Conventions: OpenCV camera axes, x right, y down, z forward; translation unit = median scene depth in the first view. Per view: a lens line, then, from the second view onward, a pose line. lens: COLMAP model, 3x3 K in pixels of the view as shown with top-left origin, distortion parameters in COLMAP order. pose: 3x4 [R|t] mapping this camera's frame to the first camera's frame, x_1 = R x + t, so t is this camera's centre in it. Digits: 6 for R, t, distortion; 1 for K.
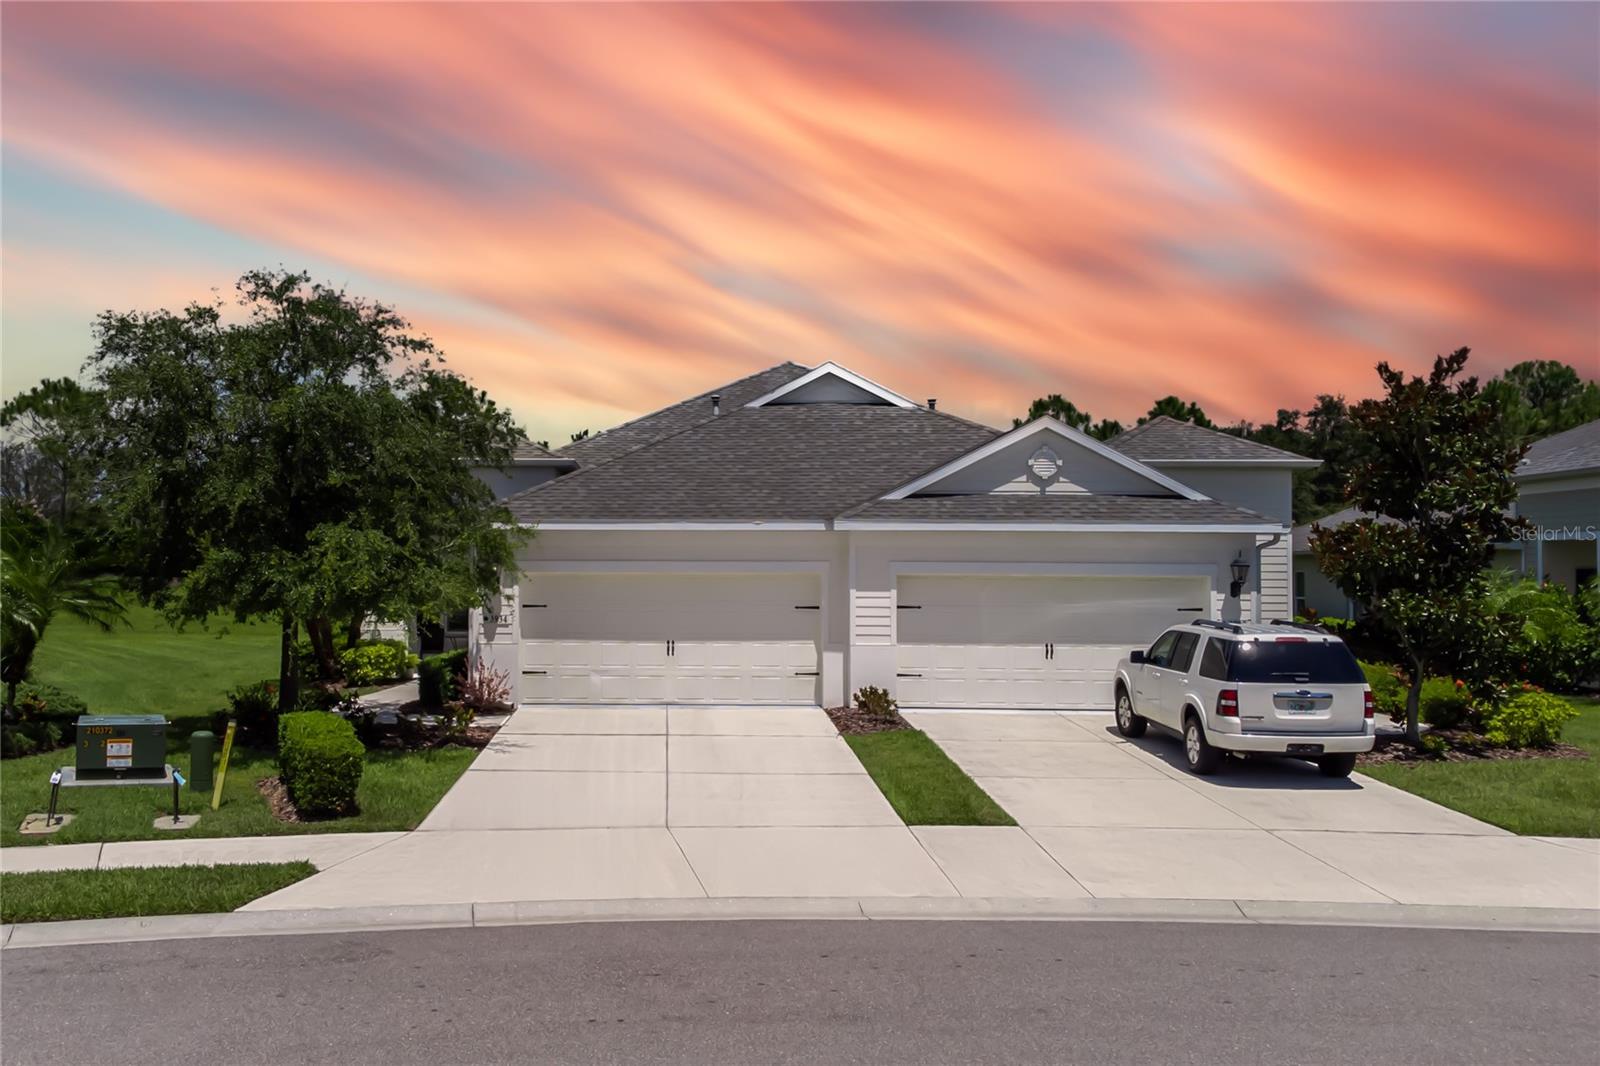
lens RADIAL K [[1444.6, 0, 658.1], [0, 1444.6, 586.0], [0, 0, 1]] dist [0.079524, -0.075252]
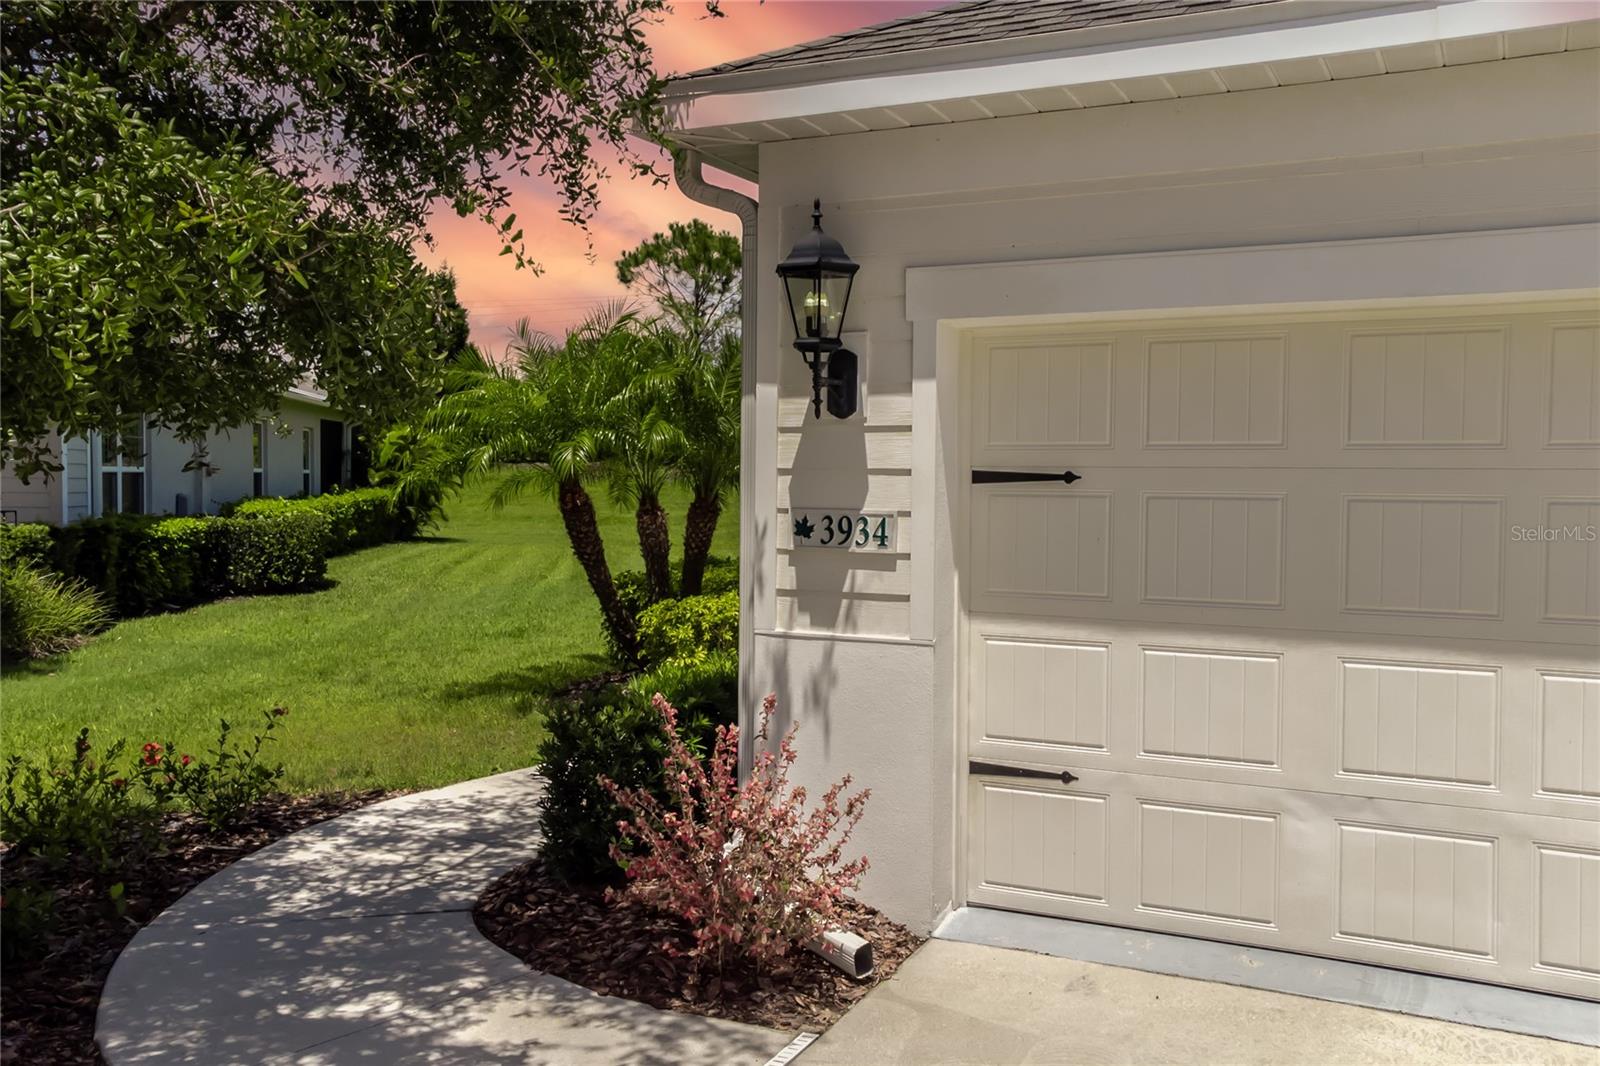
lens RADIAL K [[1439.9, 0, 806.8], [0, 1439.9, 578.7], [0, 0, 1]] dist [0.073073, -0.052742]
pose [[0.903976, 0.027783, -0.426679, -0.021997], [-0.002781, 0.998248, 0.059108, 0.017363], [0.427574, -0.052246, 0.902469, 0.821058]]
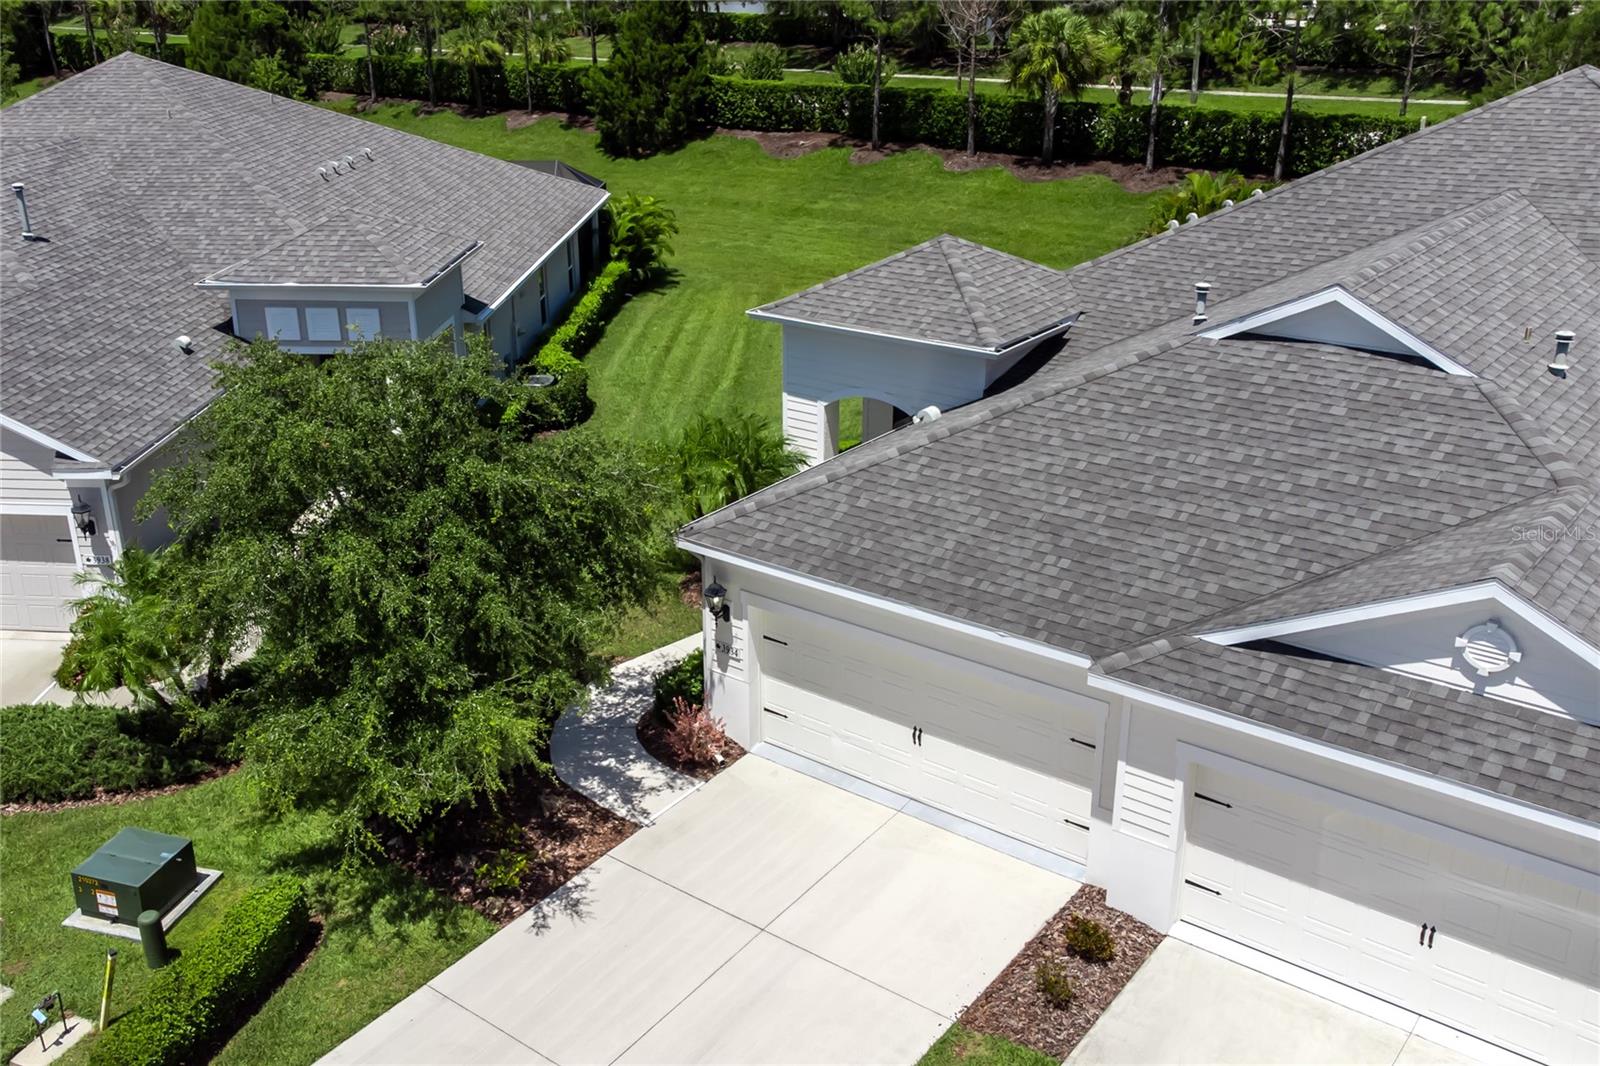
lens RADIAL K [[1479.7, 0, 726.9], [0, 1479.7, 573.7], [0, 0, 1]] dist [0.050002, -0.012090]
pose [[0.785893, 0.229120, -0.574349, 0.375705], [0.016238, 0.920854, 0.389568, -0.358477], [0.618150, -0.315485, 0.719972, 0.417674]]
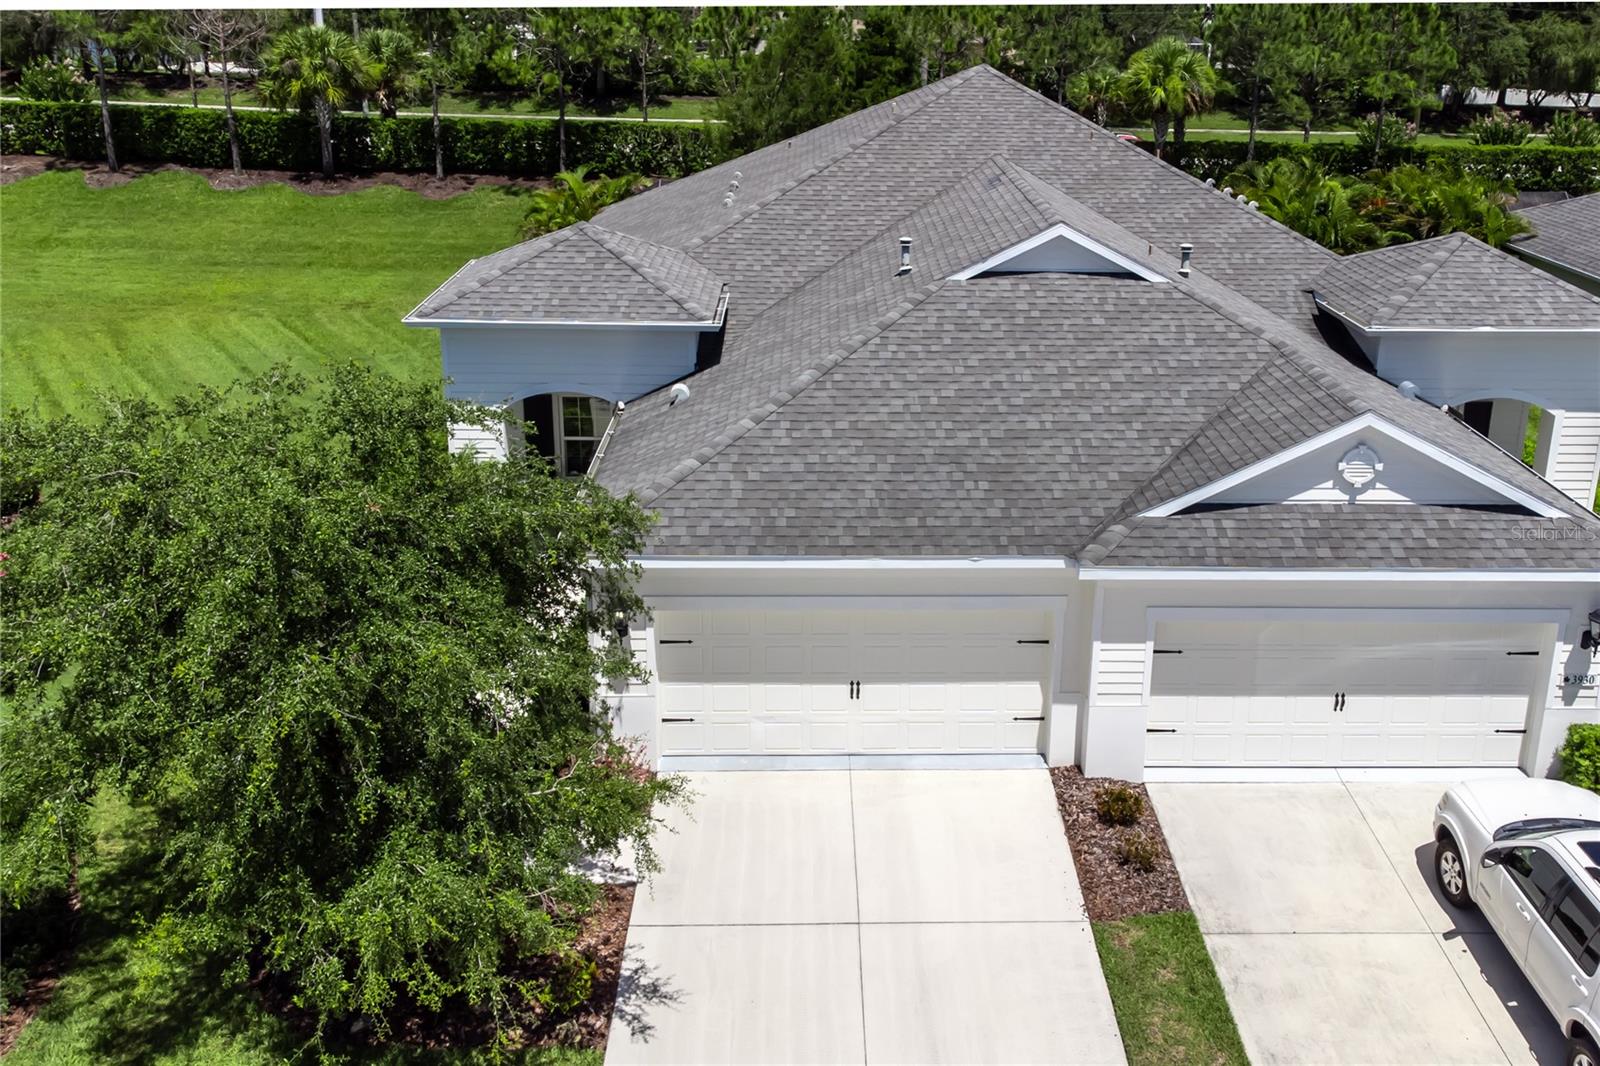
lens RADIAL K [[1403.4, 0, 874.0], [0, 1403.4, 442.7], [0, 0, 1]] dist [0.055432, -0.015890]
pose [[0.998395, -0.003261, 0.056543, -0.024237], [-0.014273, 0.951638, 0.306891, -0.326879], [-0.054809, -0.307205, 0.950064, 0.341937]]
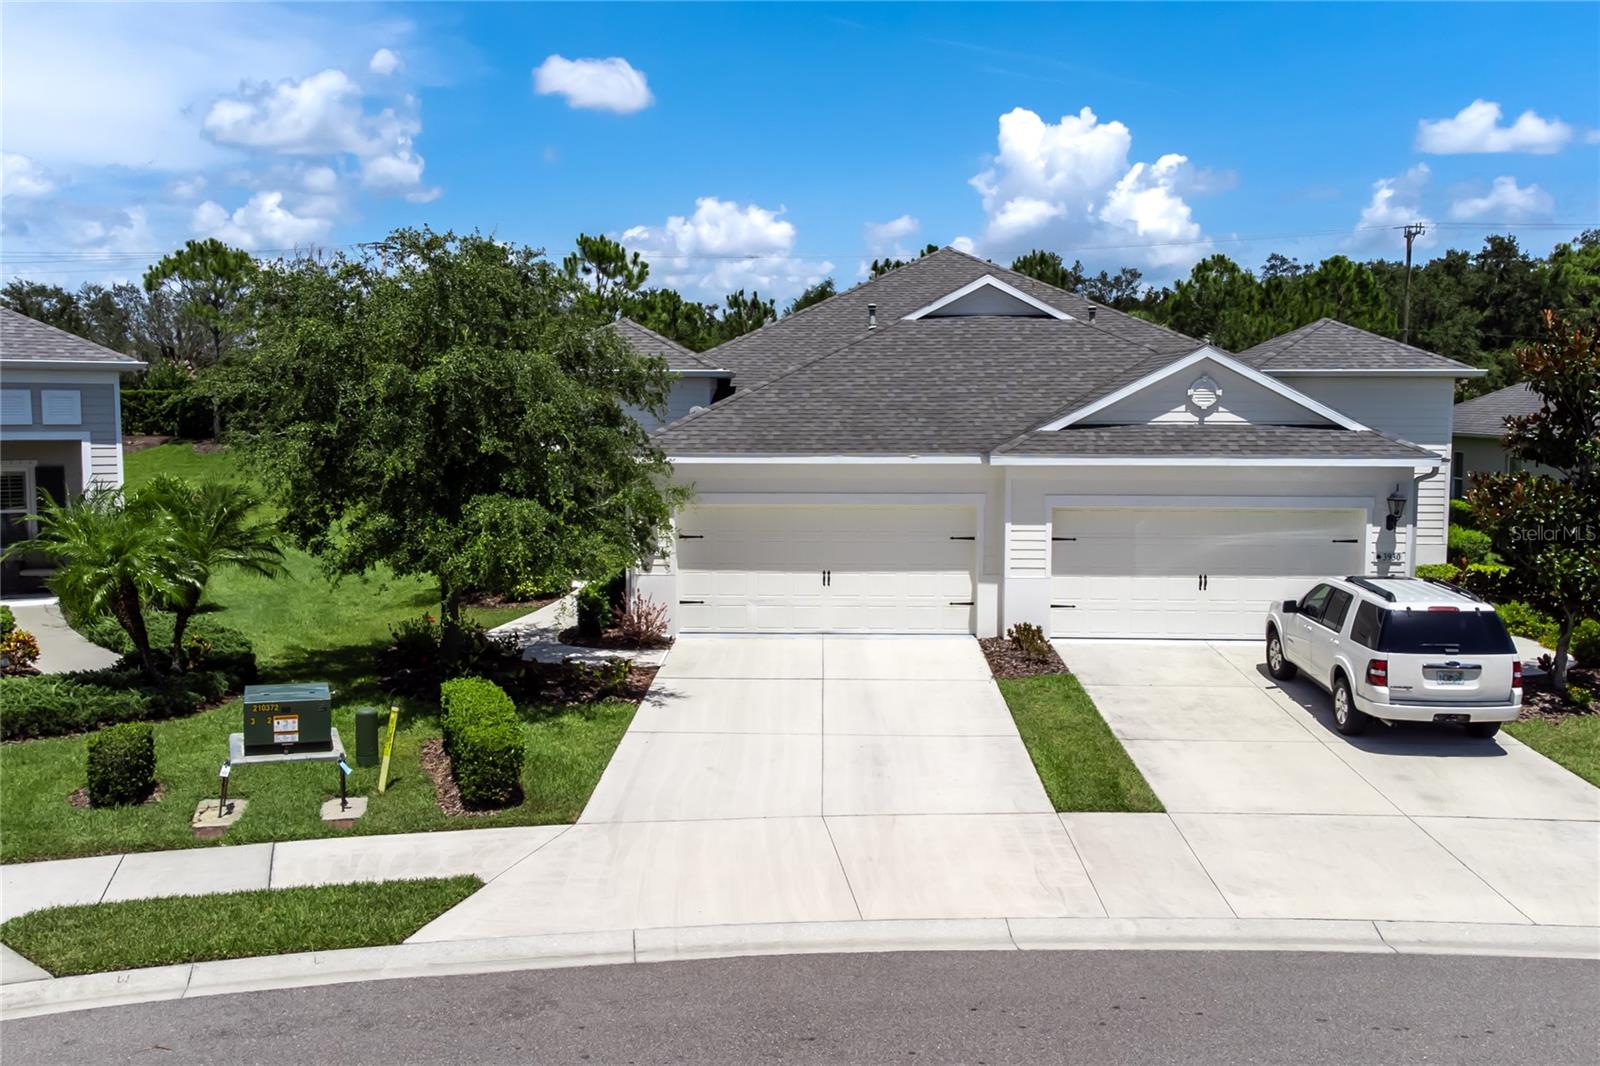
lens RADIAL K [[1439.9, 0, 806.8], [0, 1439.9, 578.7], [0, 0, 1]] dist [0.073073, -0.052742]
pose [[0.999982, -0.001585, -0.005725, 0.000820], [0.002235, 0.993314, 0.115422, -0.076134], [0.005504, -0.115432, 0.993300, 0.003278]]
